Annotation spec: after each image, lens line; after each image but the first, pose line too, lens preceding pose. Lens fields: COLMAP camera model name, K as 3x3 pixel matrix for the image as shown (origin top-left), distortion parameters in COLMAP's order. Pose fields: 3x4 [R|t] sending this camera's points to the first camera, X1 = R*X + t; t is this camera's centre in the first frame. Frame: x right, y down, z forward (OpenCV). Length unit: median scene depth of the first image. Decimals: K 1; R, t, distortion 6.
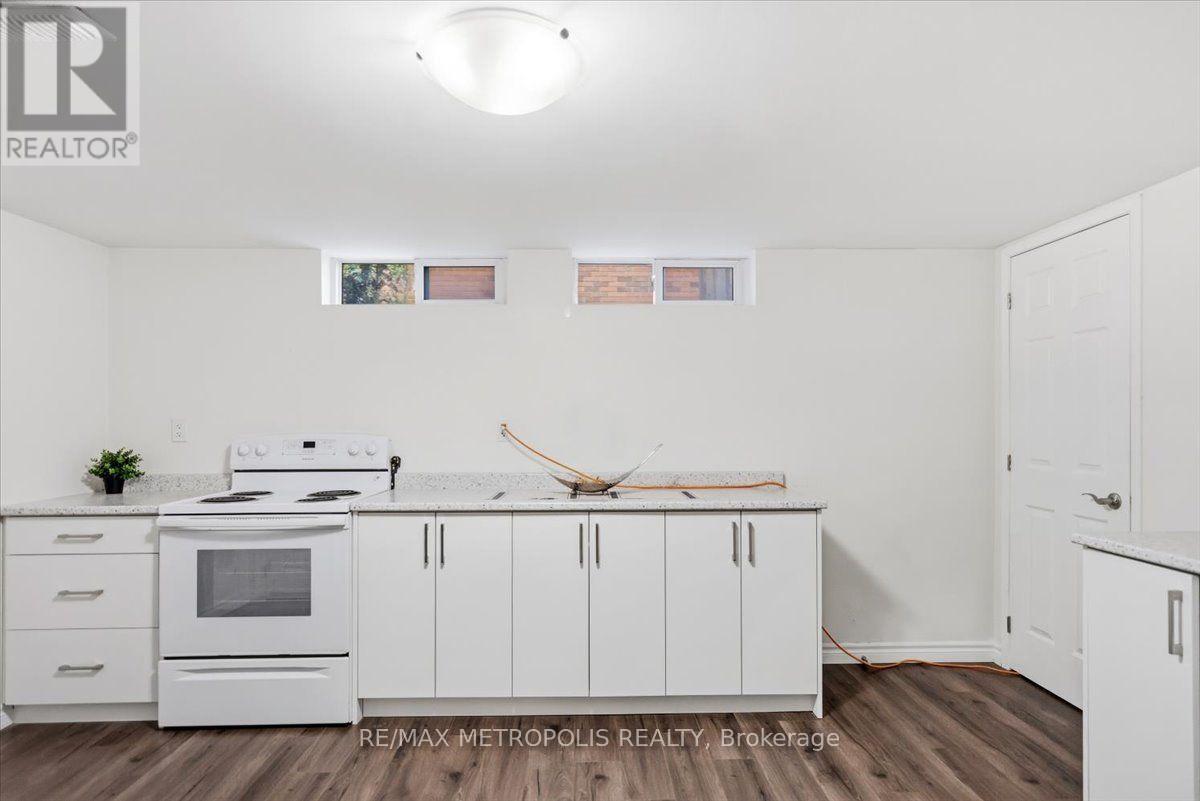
lens RADIAL K [[675.3, 0, 600.0], [0, 675.3, 400.5], [0, 0, 1]] dist [-0.000026, -0.000182]
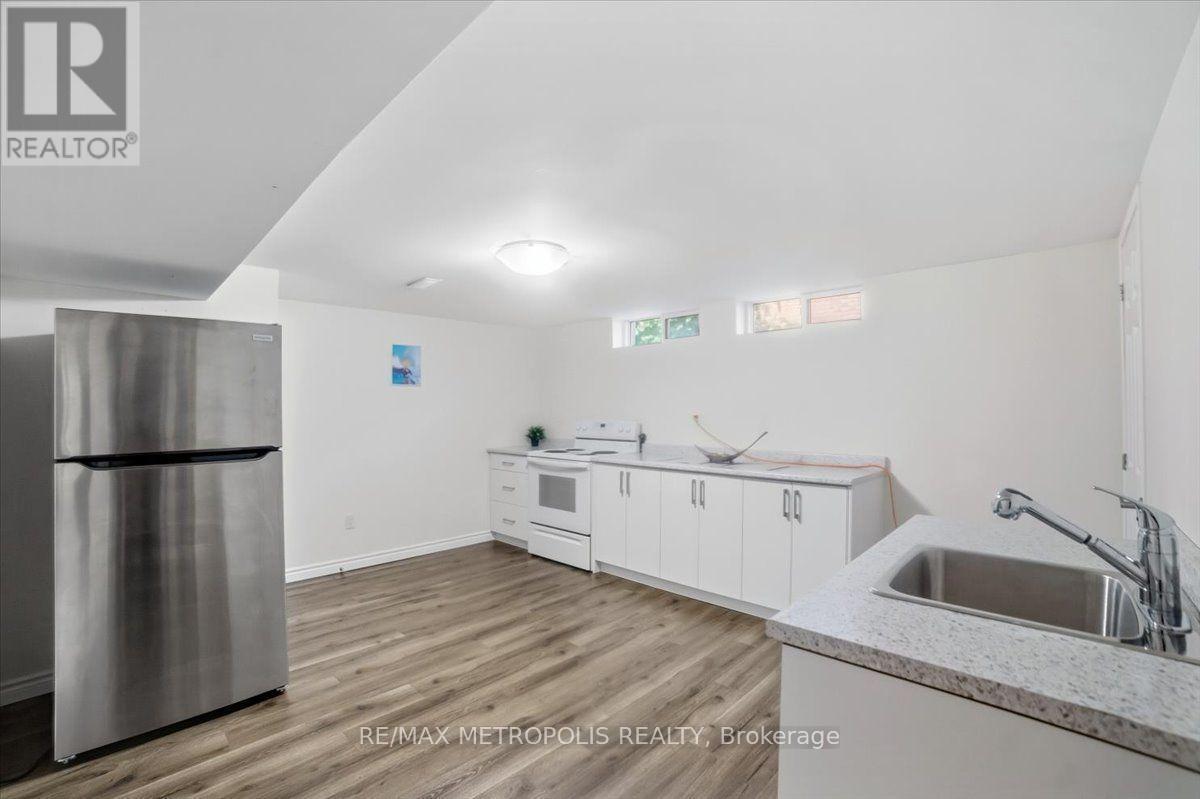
lens RADIAL K [[533.0, 0, 602.6], [0, 533.0, 416.0], [0, 0, 1]] dist [-0.088226, 0.000065]
pose [[0.693656, 0.011548, -0.720214, 0.718978], [0.013288, 0.999496, 0.028825, -0.002774], [0.720184, -0.029565, 0.693153, 0.001604]]
